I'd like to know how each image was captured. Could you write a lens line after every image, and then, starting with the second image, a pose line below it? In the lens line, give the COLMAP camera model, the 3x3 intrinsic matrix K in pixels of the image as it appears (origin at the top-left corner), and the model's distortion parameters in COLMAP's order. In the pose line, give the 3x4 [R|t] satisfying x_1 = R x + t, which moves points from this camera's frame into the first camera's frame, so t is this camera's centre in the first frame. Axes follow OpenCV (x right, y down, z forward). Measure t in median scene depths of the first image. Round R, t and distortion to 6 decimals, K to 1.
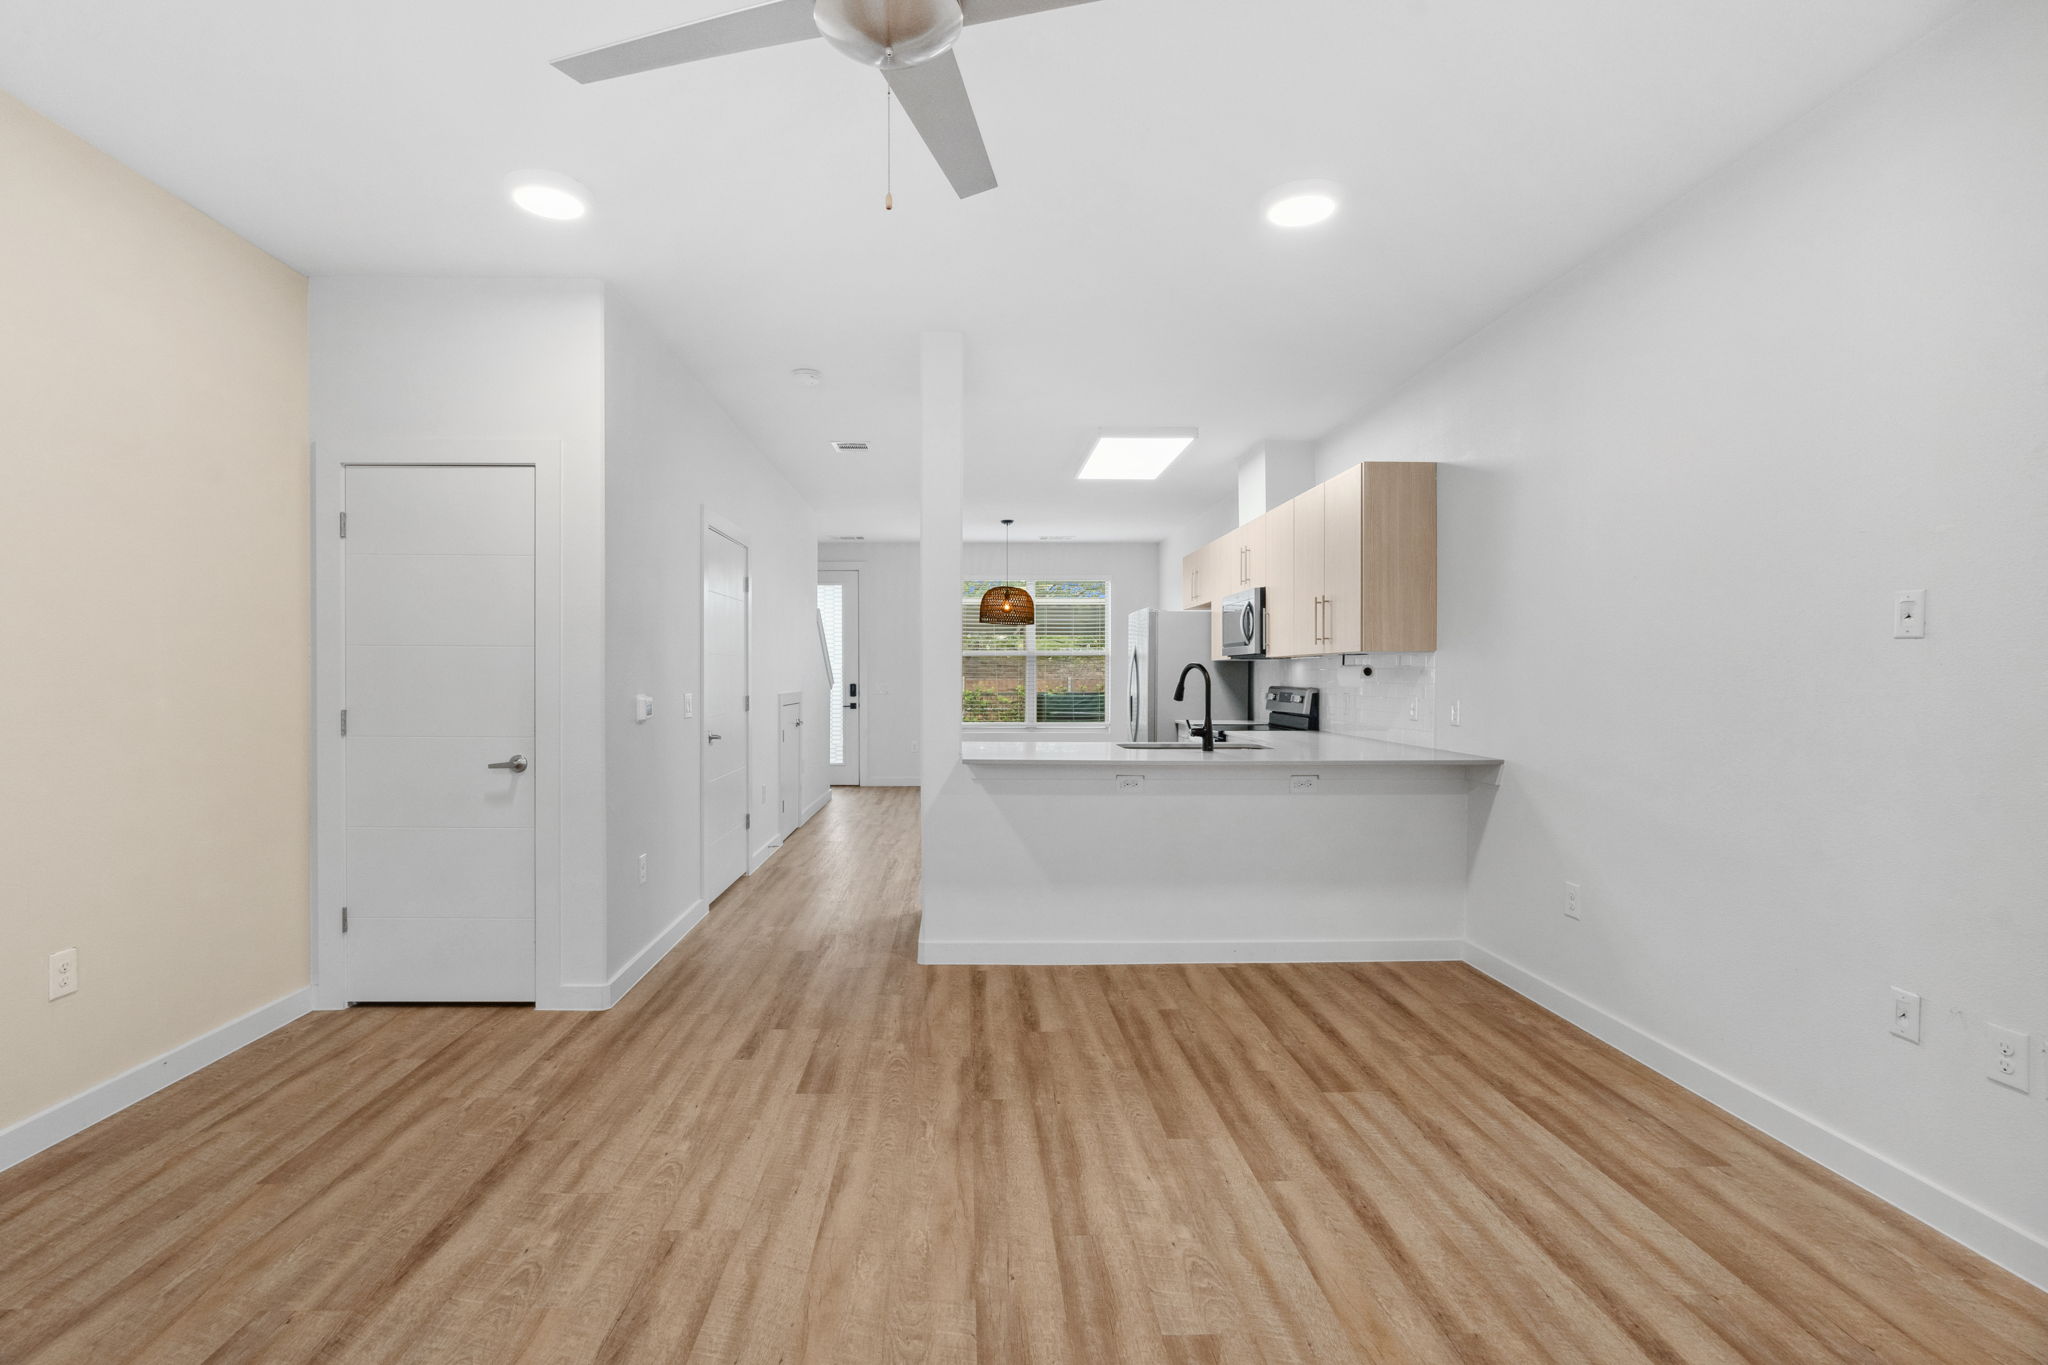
lens RADIAL K [[950.4, 0, 991.8], [0, 950.4, 674.9], [0, 0, 1]] dist [-0.010355, 0.003339]
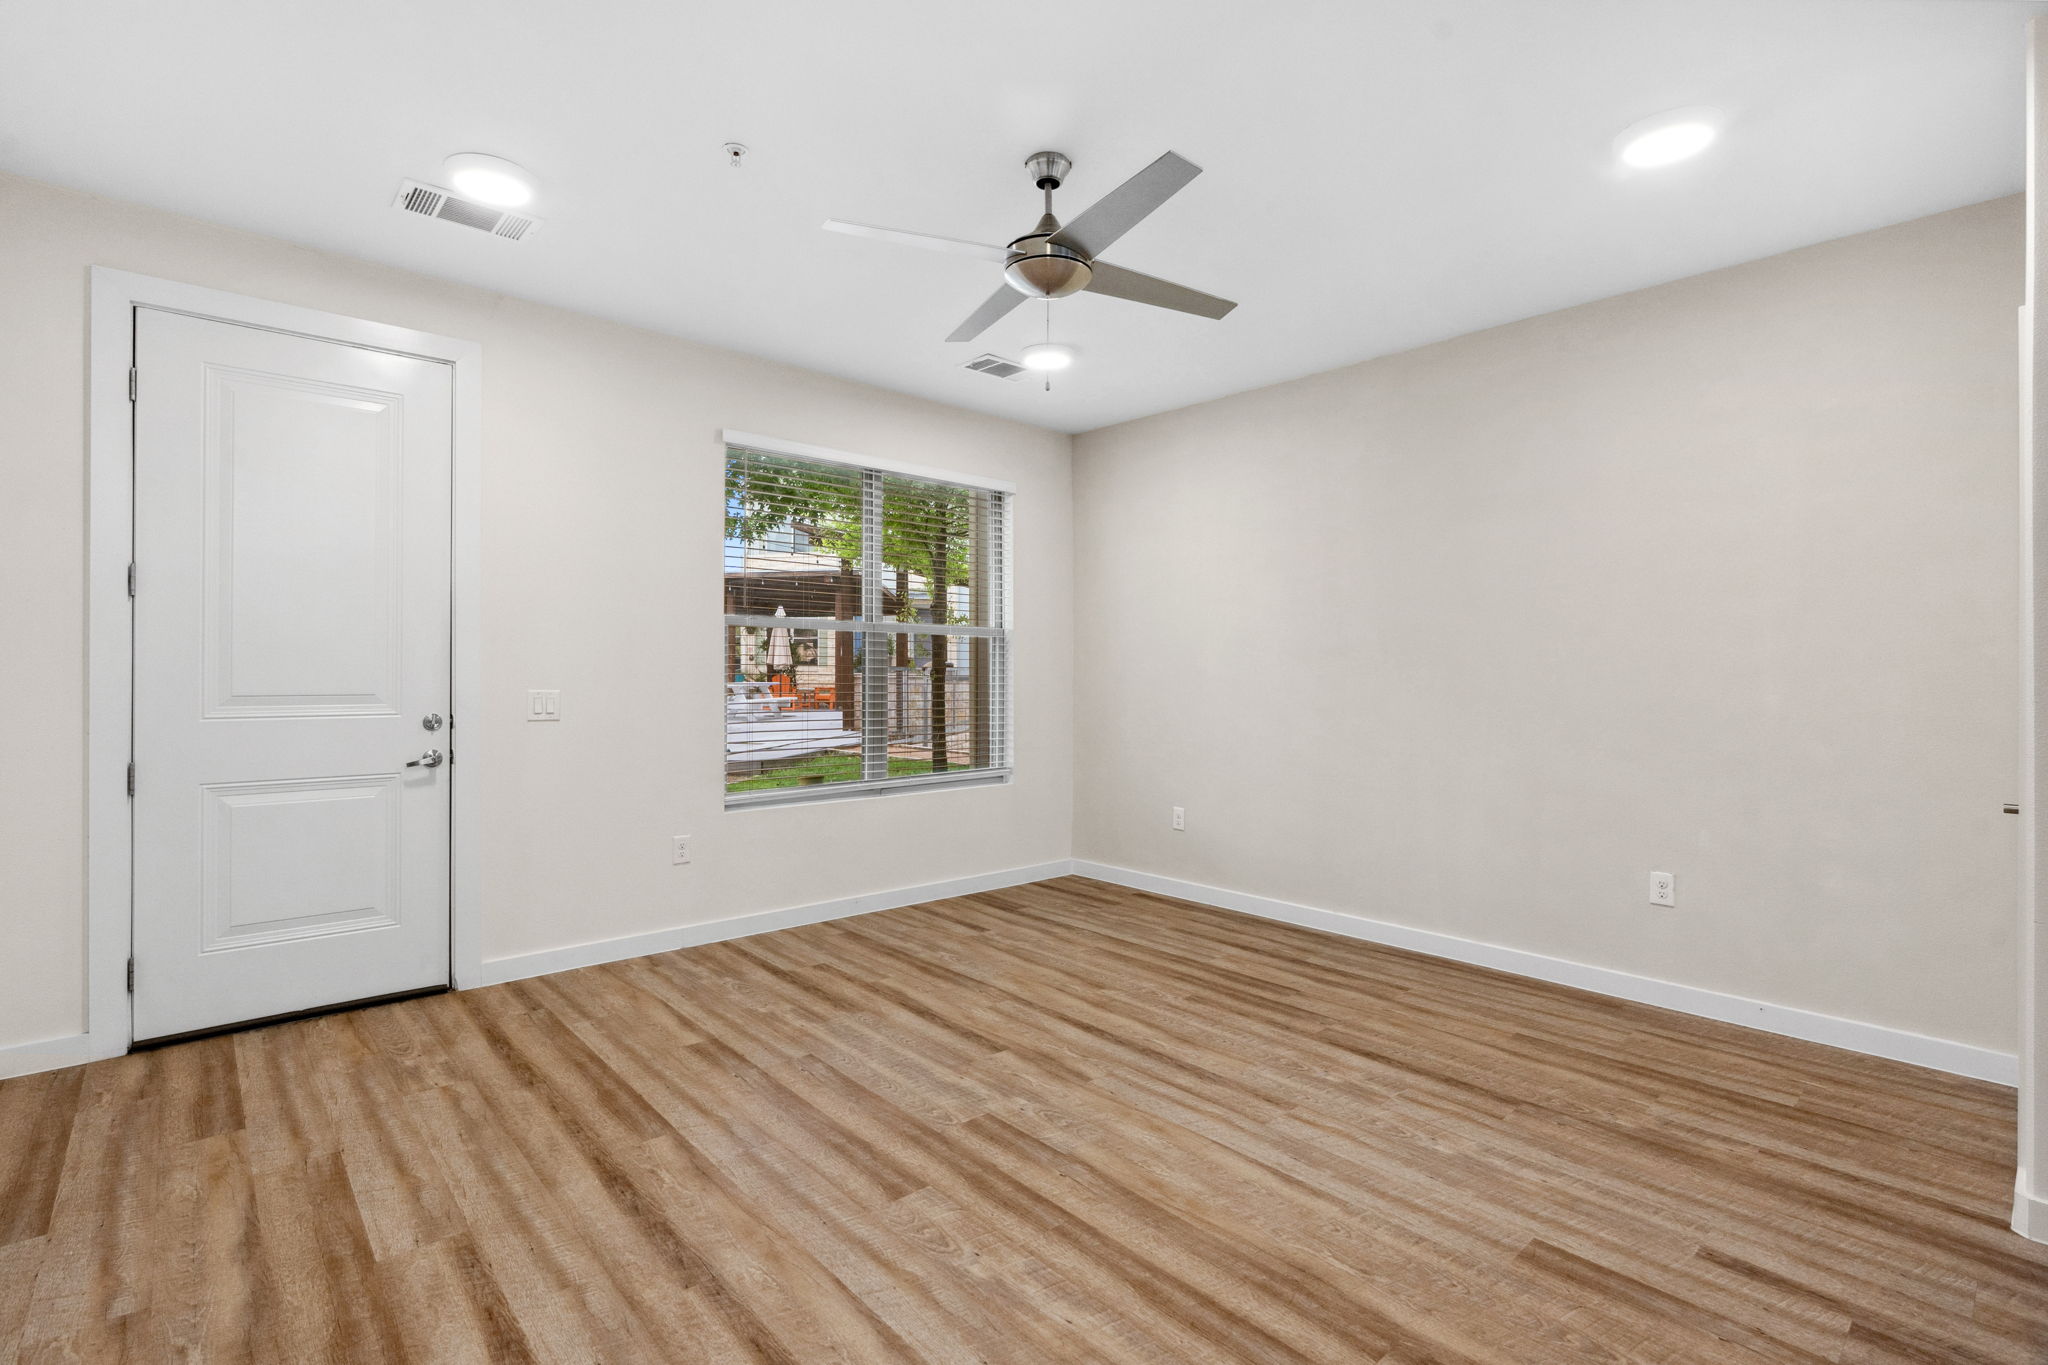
lens RADIAL K [[938.9, 0, 1015.4], [0, 938.9, 676.4], [0, 0, 1]] dist [-0.012441, 0.004284]
pose [[-0.764691, -0.002335, -0.644393, 0.412547], [-0.007117, 0.999963, 0.004822, 0.000553], [0.644358, 0.008274, -0.764679, 0.925046]]
